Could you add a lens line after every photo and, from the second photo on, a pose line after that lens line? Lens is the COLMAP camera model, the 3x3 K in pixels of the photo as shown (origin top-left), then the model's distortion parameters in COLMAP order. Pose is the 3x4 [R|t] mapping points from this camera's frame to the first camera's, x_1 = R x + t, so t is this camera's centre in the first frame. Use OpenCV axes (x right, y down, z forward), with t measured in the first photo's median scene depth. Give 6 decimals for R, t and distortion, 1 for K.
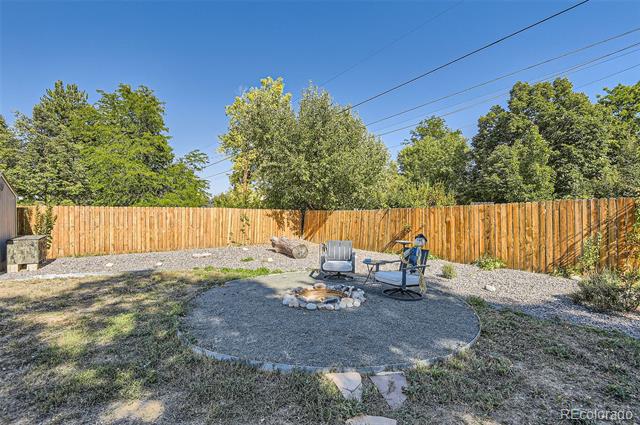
lens RADIAL K [[298.7, 0, 319.9], [0, 298.7, 209.5], [0, 0, 1]] dist [0.001575, -0.004365]
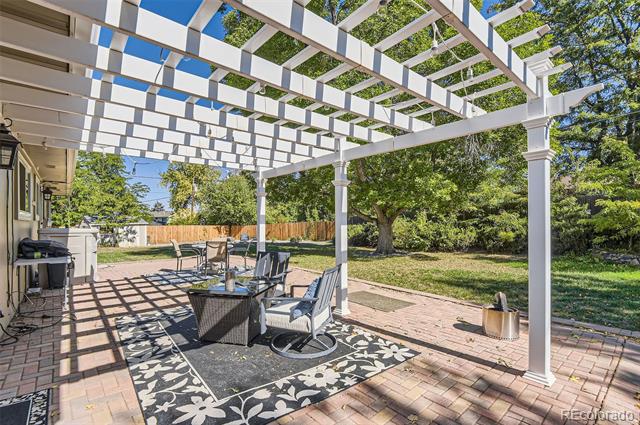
lens RADIAL K [[298.7, 0, 322.1], [0, 298.7, 217.3], [0, 0, 1]] dist [0.001575, -0.004365]
pose [[0.955624, -0.005698, 0.294535, -0.059004], [0.011748, 0.999755, -0.018777, -0.011096], [-0.294356, 0.021404, 0.955456, -1.399019]]
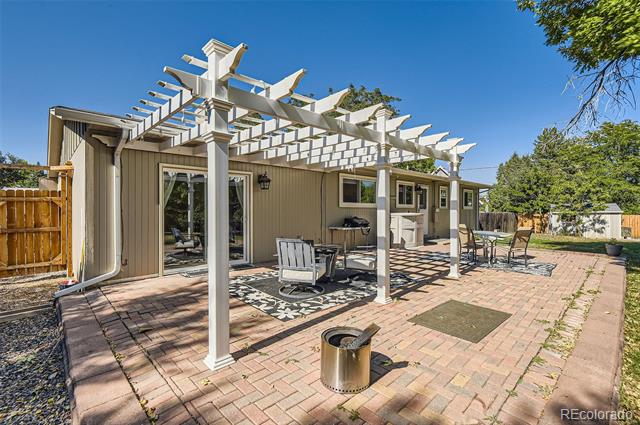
lens RADIAL K [[298.7, 0, 324.8], [0, 298.7, 213.5], [0, 0, 1]] dist [0.001575, -0.004365]
pose [[0.347211, 0.001147, -0.937786, 0.305581], [-0.004561, 0.999989, -0.000465, -0.005400], [0.937776, 0.004439, 0.347213, -1.269006]]
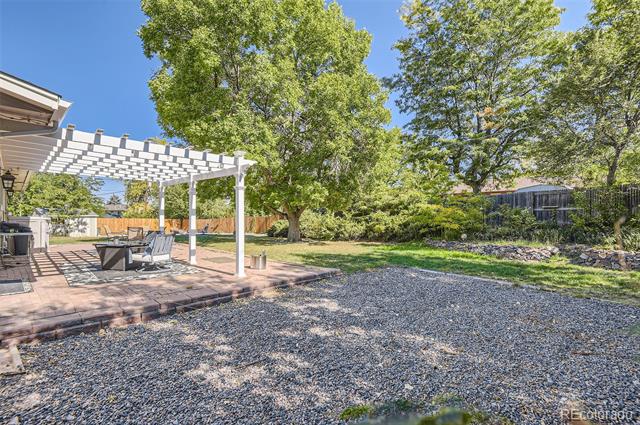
lens RADIAL K [[298.7, 0, 322.2], [0, 298.7, 217.2], [0, 0, 1]] dist [0.001575, -0.004365]
pose [[0.922453, 0.004181, 0.386087, 0.062227], [-0.001960, 0.999979, -0.006144, -0.002717], [-0.386105, 0.004911, 0.922442, -1.739991]]
